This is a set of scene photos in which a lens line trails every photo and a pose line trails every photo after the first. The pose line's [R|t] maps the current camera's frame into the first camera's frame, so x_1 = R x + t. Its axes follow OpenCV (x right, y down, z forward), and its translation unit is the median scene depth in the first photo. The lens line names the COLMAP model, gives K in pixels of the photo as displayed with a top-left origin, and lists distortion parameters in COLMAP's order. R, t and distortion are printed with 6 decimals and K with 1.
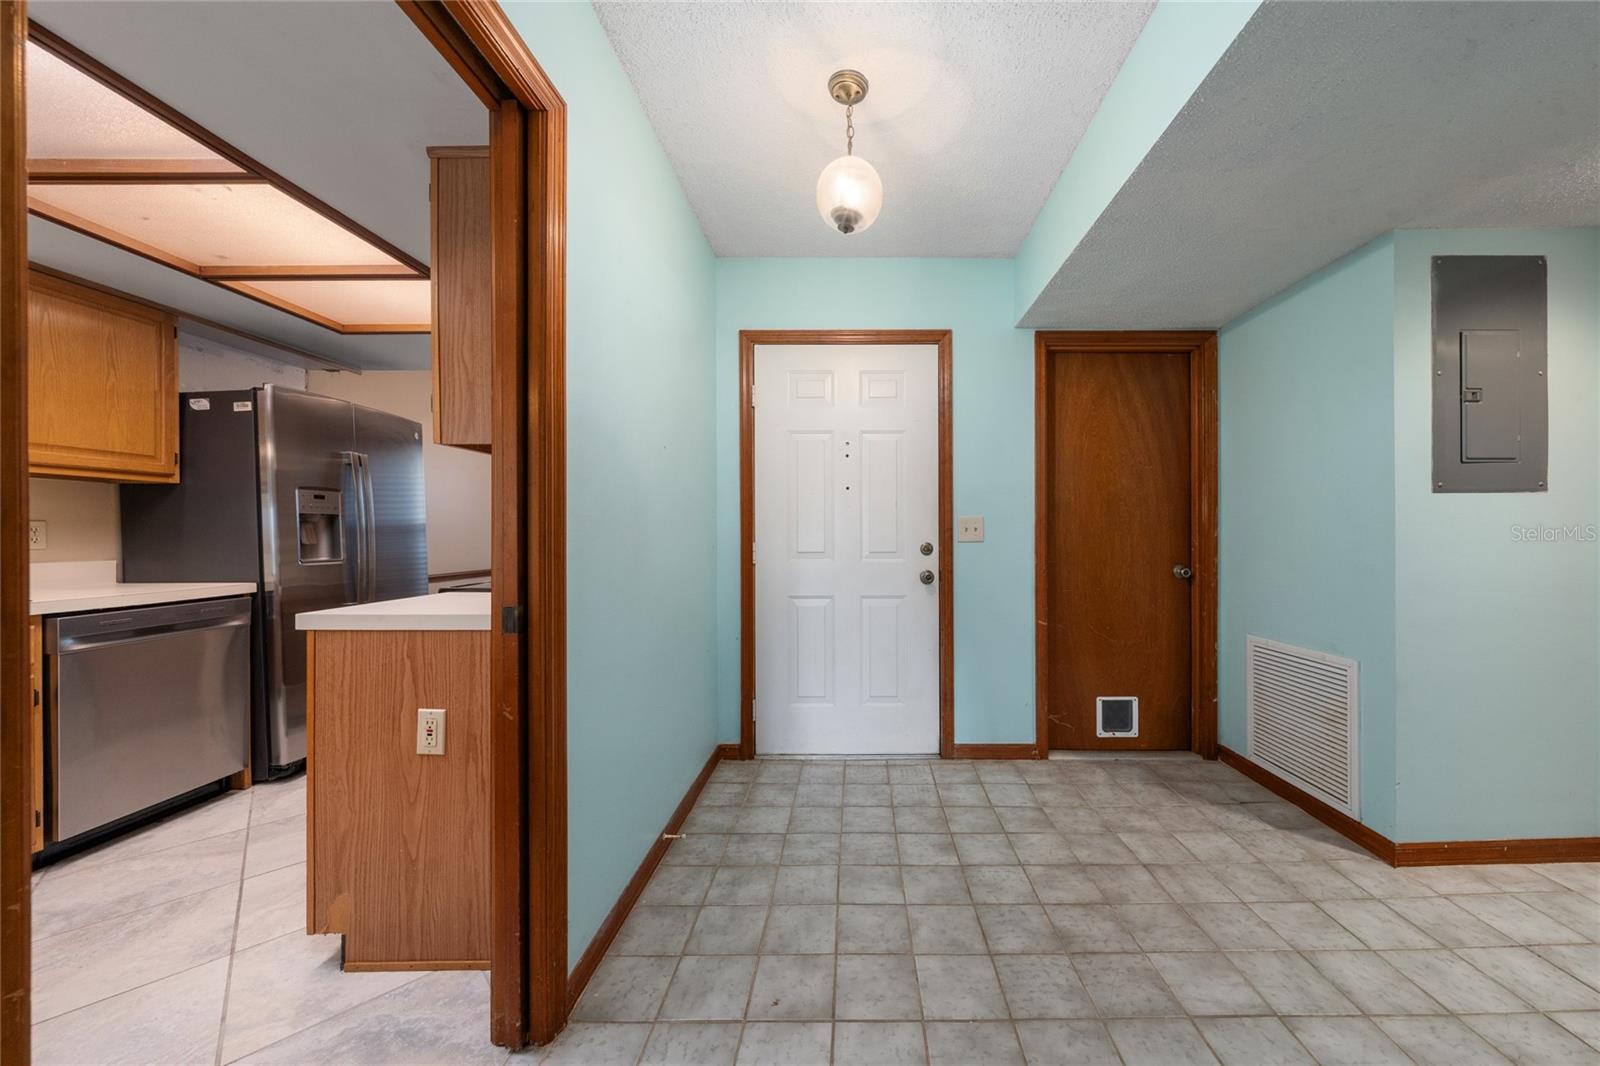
lens RADIAL K [[563.6, 0, 849.7], [0, 563.6, 533.9], [0, 0, 1]] dist [-0.001310, -0.000101]
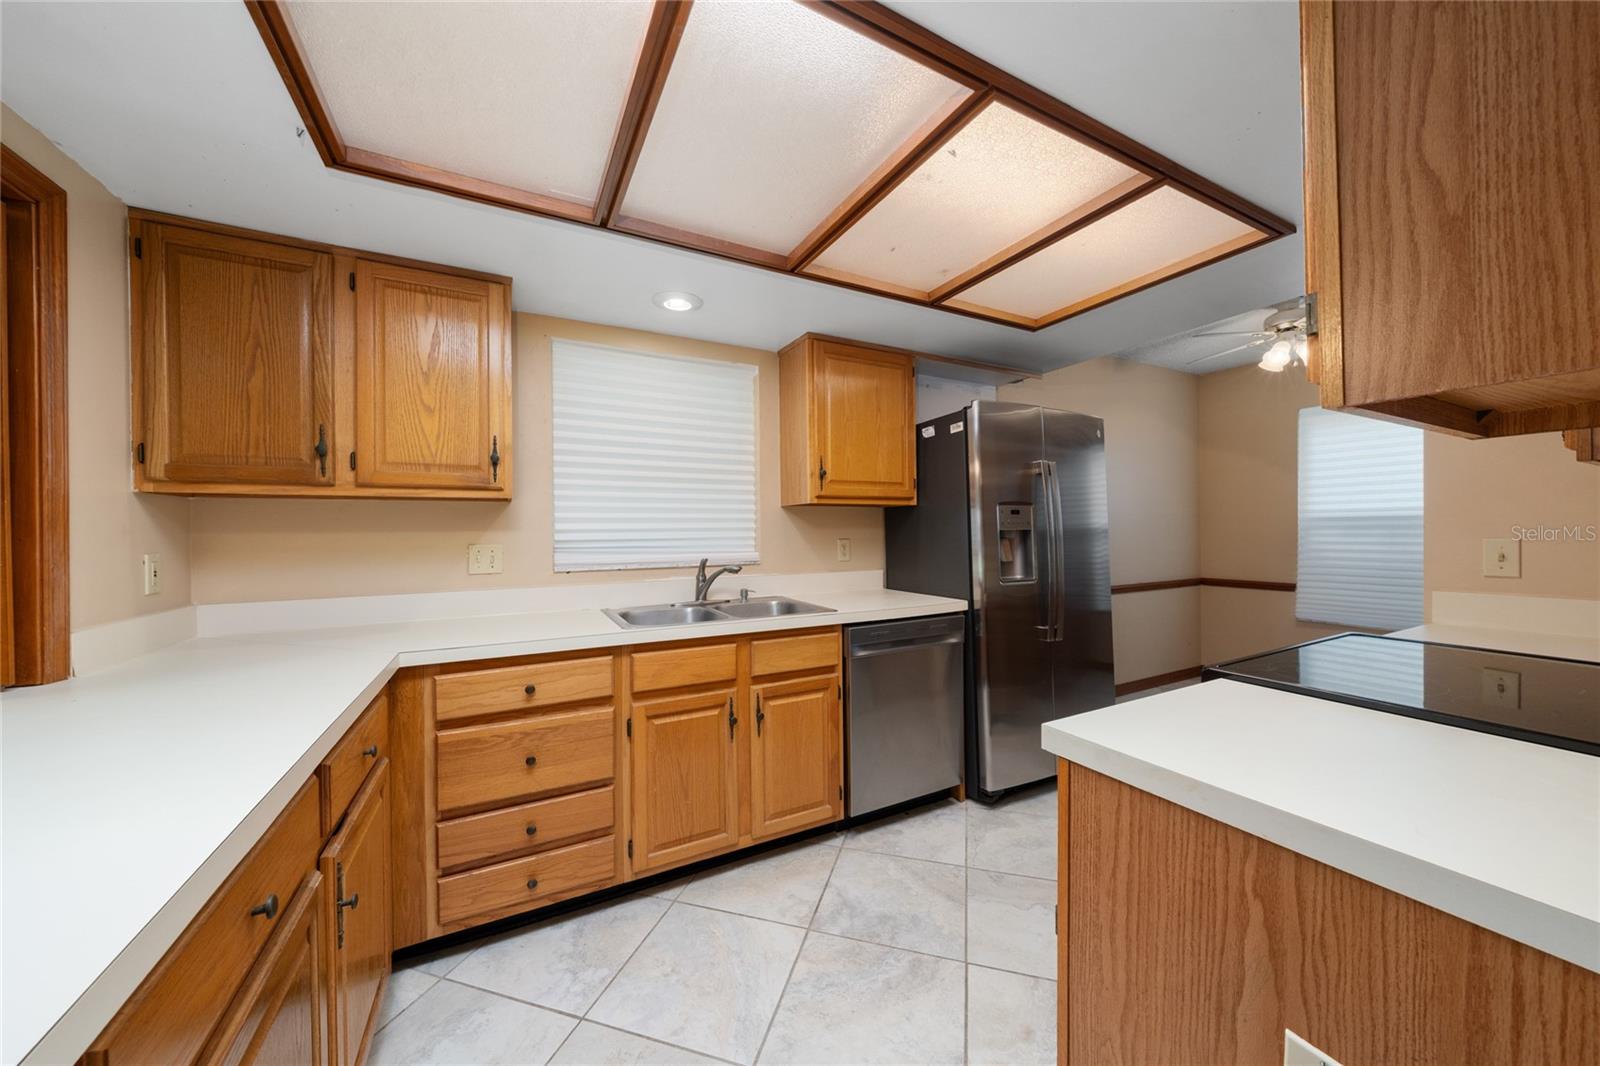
lens RADIAL K [[559.2, 0, 800.0], [0, 559.2, 533.0], [0, 0, 1]] dist [-0.001451, -0.000127]
pose [[0.473260, 0.001448, -0.880922, -0.323452], [0.007055, 0.999960, 0.005434, -0.042543], [0.880895, -0.008787, 0.473231, 0.270138]]
